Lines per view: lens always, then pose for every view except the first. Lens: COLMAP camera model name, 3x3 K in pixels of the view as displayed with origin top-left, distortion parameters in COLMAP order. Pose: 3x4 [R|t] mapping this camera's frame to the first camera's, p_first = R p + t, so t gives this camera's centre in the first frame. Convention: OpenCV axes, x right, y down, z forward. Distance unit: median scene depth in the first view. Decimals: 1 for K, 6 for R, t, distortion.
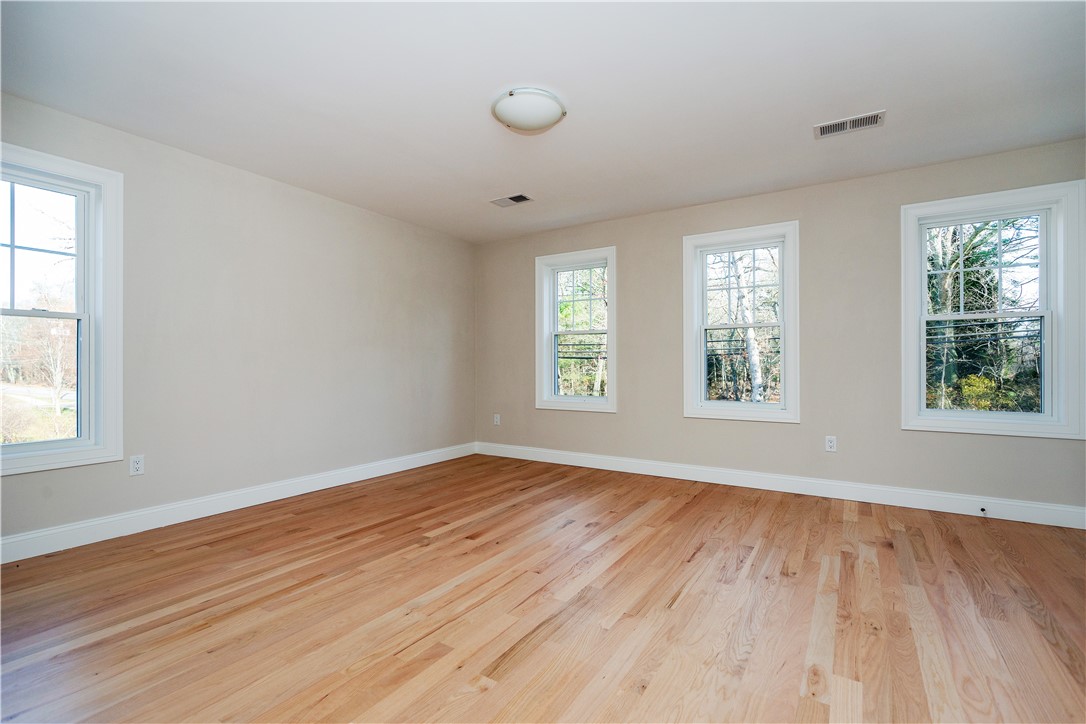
lens RADIAL K [[491.9, 0, 543.0], [0, 491.9, 362.0], [0, 0, 1]] dist [-0.000925, 0.000869]
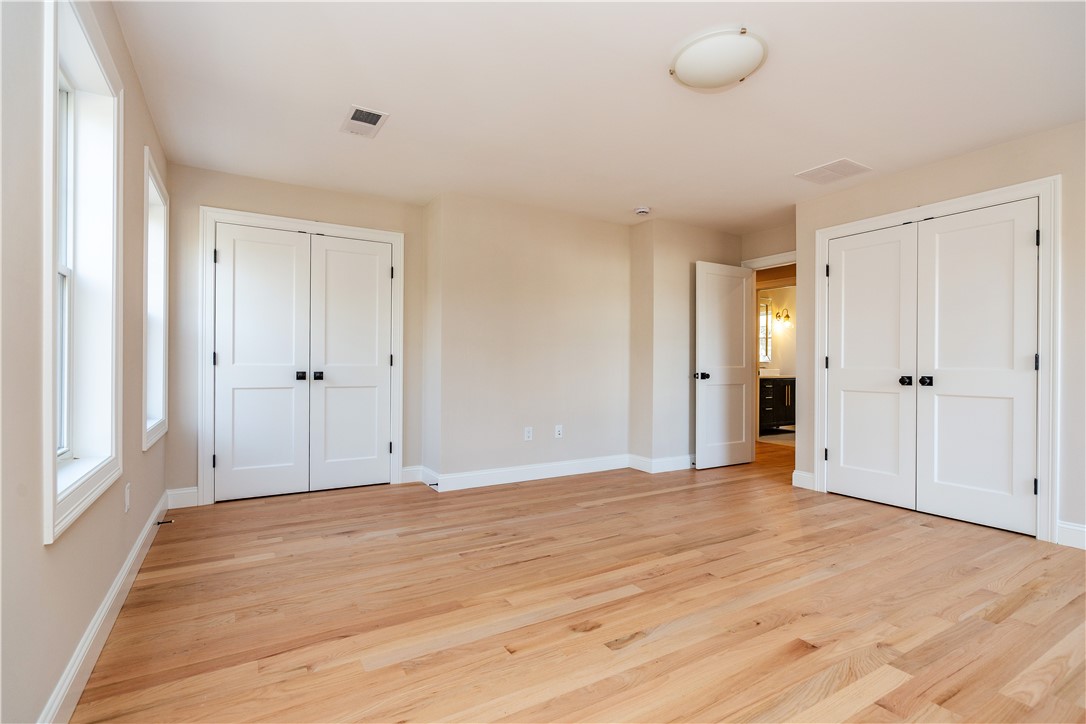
lens RADIAL K [[499.8, 0, 541.2], [0, 499.8, 359.2], [0, 0, 1]] dist [-0.002647, 0.000190]
pose [[-0.888575, 0.001433, 0.458728, -0.152776], [-0.006983, 0.999837, -0.016650, 0.022701], [-0.458677, -0.017998, -0.888421, 1.866599]]
